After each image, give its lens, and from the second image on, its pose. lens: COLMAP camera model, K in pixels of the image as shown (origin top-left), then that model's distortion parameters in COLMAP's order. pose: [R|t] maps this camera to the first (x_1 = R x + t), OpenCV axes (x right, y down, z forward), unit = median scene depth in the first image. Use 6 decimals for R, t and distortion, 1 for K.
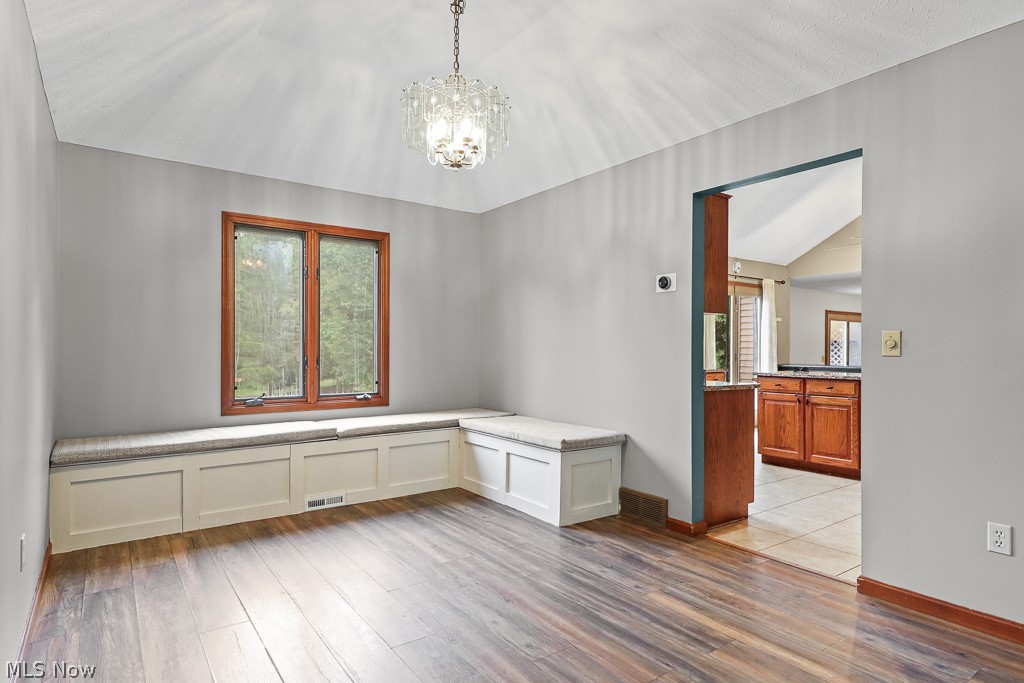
lens RADIAL K [[555.0, 0, 497.6], [0, 555.0, 345.9], [0, 0, 1]] dist [0.016834, 0.000386]
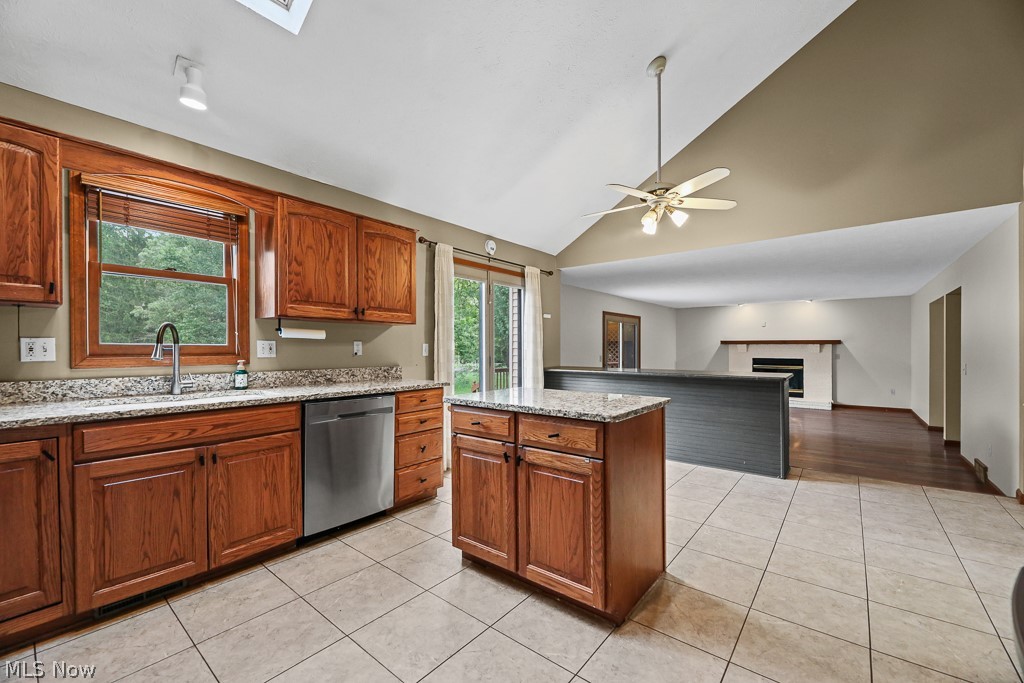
lens RADIAL K [[415.5, 0, 503.5], [0, 415.5, 343.6], [0, 0, 1]] dist [0.002081, -0.000949]
pose [[0.966365, -0.001446, 0.257171, 0.433412], [0.002677, 0.999987, -0.004437, -0.002955], [-0.257161, 0.004976, 0.966356, 0.623938]]
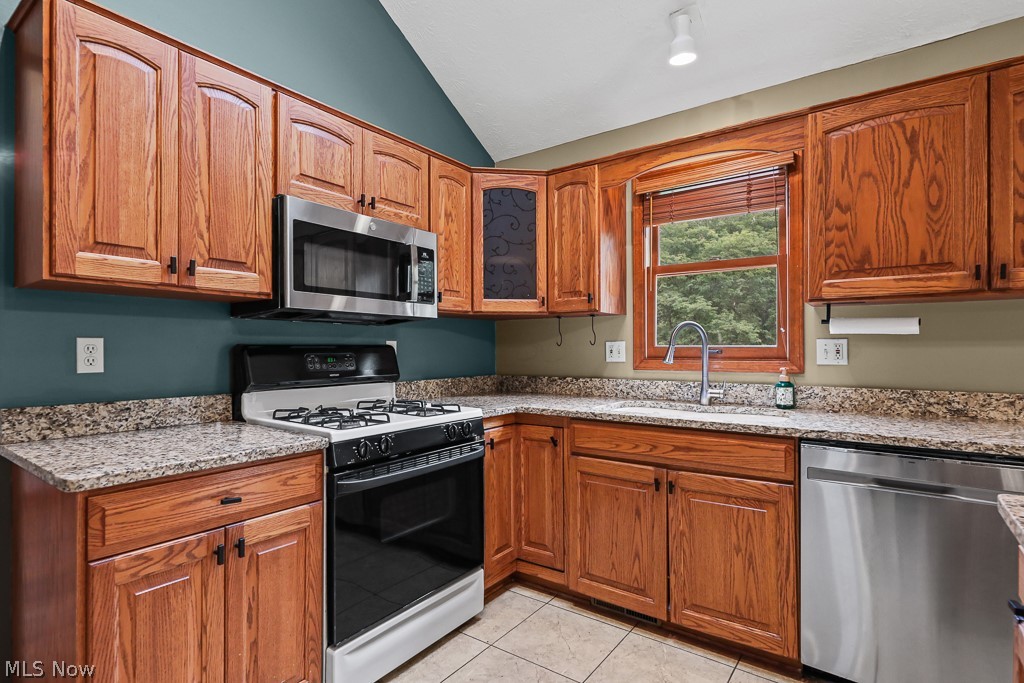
lens RADIAL K [[512.3, 0, 518.5], [0, 512.3, 348.9], [0, 0, 1]] dist [0.007167, -0.002458]
pose [[0.323931, -0.005314, -0.946066, 0.601238], [0.006530, 0.999973, -0.003381, -0.002193], [0.946058, -0.005082, 0.323957, 0.834031]]
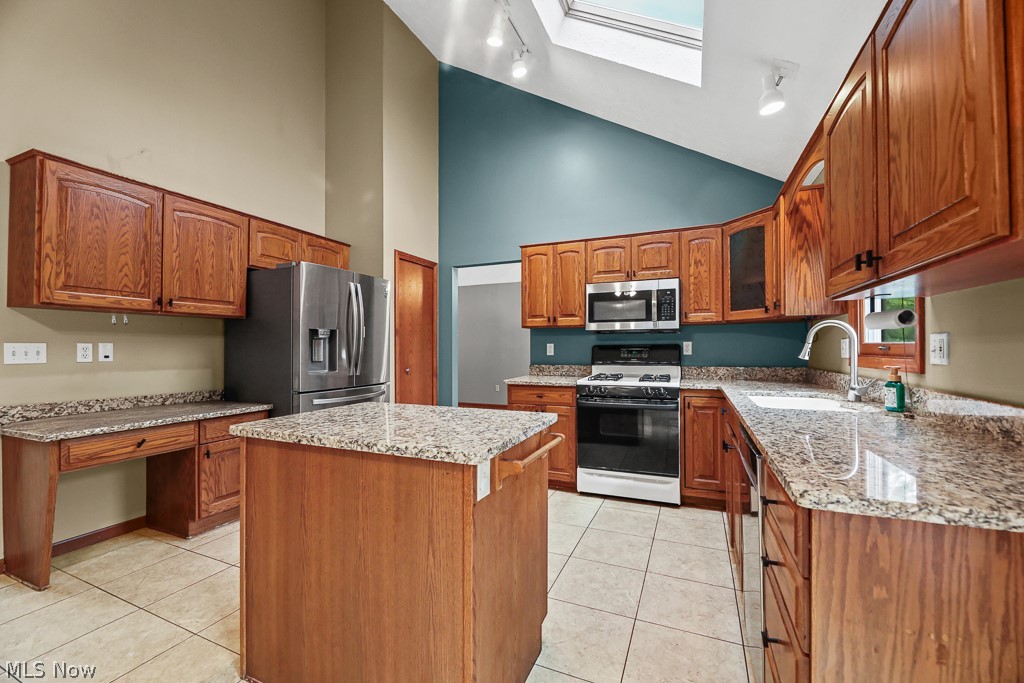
lens RADIAL K [[415.5, 0, 514.9], [0, 415.5, 338.9], [0, 0, 1]] dist [0.002081, -0.000949]
pose [[-0.848195, -0.009146, -0.529605, 0.686169], [0.005494, 0.999645, -0.026061, -0.000759], [0.529656, -0.025015, -0.847844, 1.318068]]
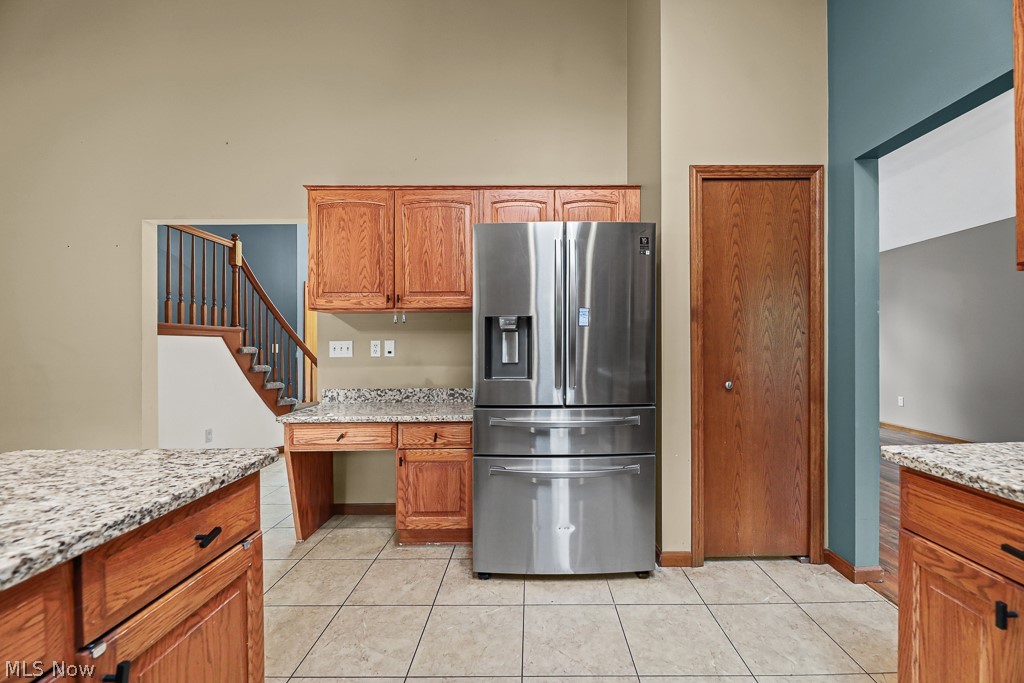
lens RADIAL K [[415.5, 0, 535.5], [0, 415.5, 342.5], [0, 0, 1]] dist [0.002081, -0.000949]
pose [[-0.827818, 0.008971, 0.560924, 0.366975], [0.004214, 0.999943, -0.009773, -0.001953], [-0.560980, -0.005727, -0.827809, 1.000393]]
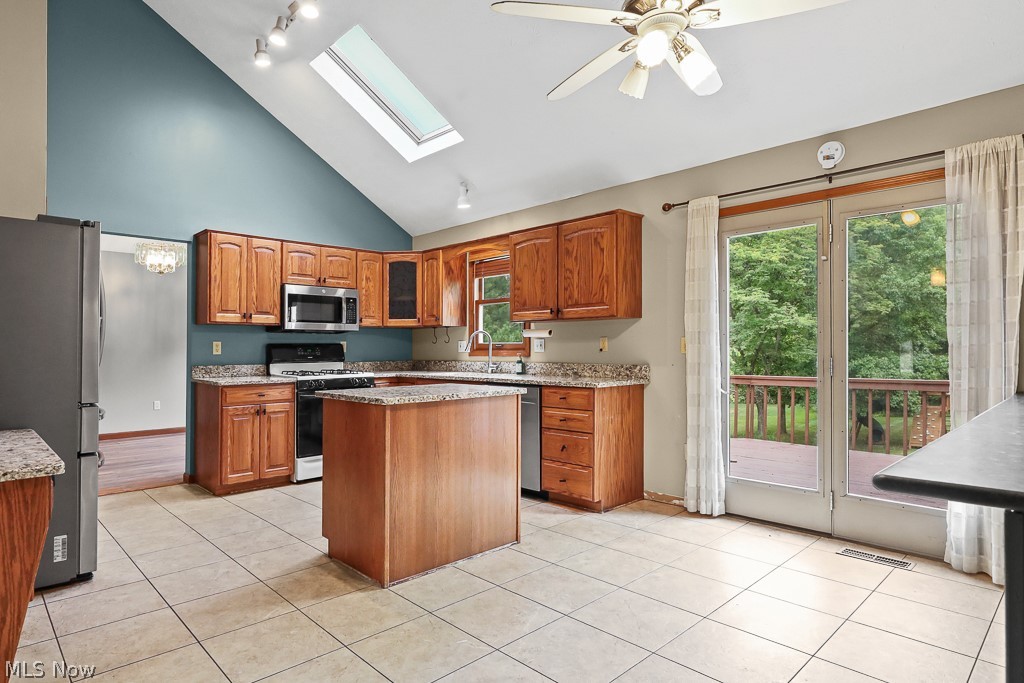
lens RADIAL K [[555.0, 0, 473.3], [0, 555.0, 332.6], [0, 0, 1]] dist [0.016834, 0.000386]
pose [[0.129392, -0.032210, -0.991070, 1.201441], [0.010566, 0.999460, -0.031103, 0.006953], [0.991537, -0.006448, 0.129662, 0.993028]]
